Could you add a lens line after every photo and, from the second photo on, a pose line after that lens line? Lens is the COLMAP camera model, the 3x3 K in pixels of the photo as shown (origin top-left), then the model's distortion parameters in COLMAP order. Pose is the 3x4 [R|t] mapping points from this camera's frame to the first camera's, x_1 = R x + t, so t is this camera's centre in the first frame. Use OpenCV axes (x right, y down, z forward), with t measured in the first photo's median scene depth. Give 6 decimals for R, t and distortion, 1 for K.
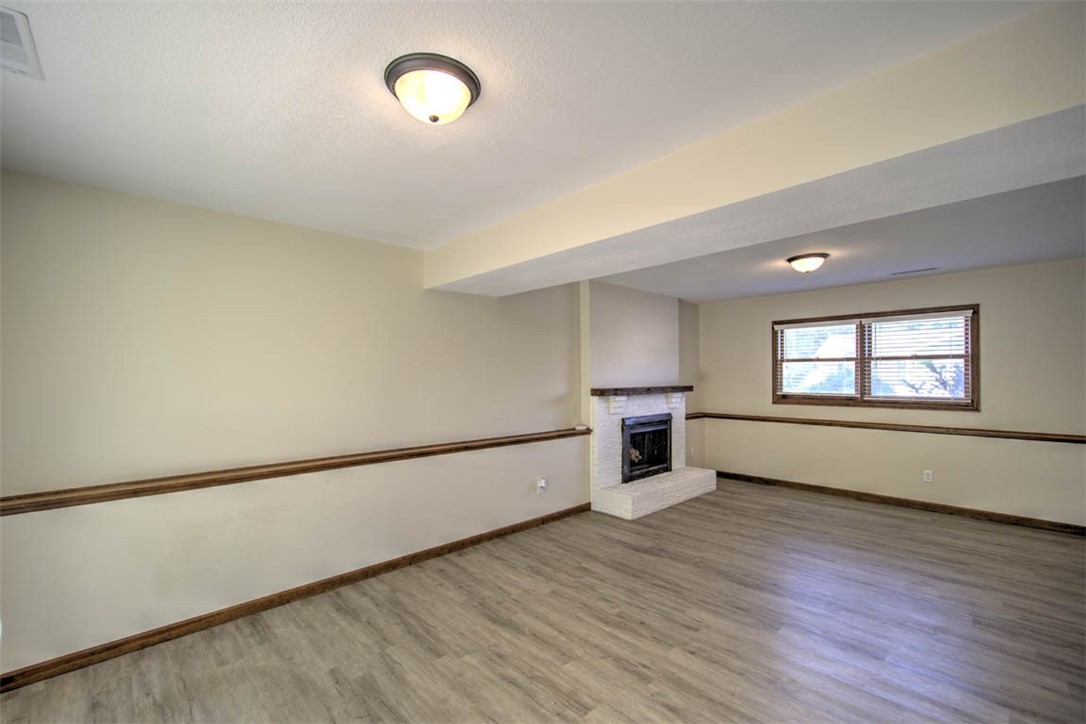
lens RADIAL K [[455.6, 0, 542.3], [0, 455.6, 378.3], [0, 0, 1]] dist [-0.000372, -0.000206]
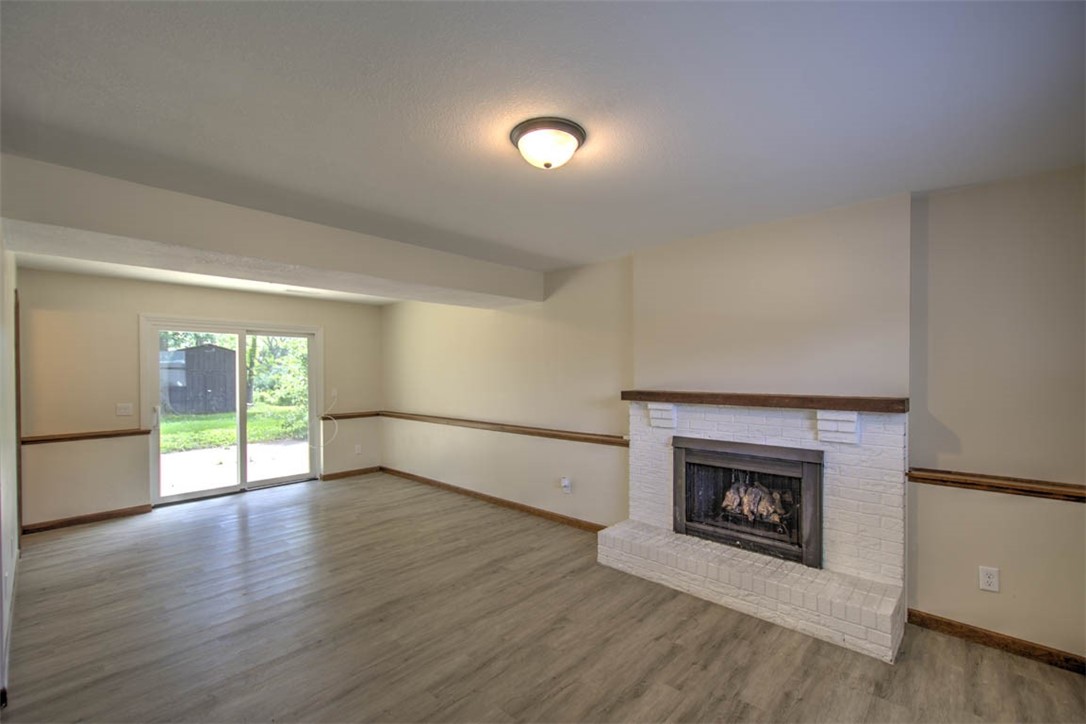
lens RADIAL K [[455.6, 0, 542.3], [0, 455.6, 378.3], [0, 0, 1]] dist [-0.000372, -0.000206]
pose [[0.081160, 0.019915, -0.996502, 0.949060], [0.003719, 0.999787, 0.020283, -0.015917], [0.996694, -0.005352, 0.081069, 0.845738]]
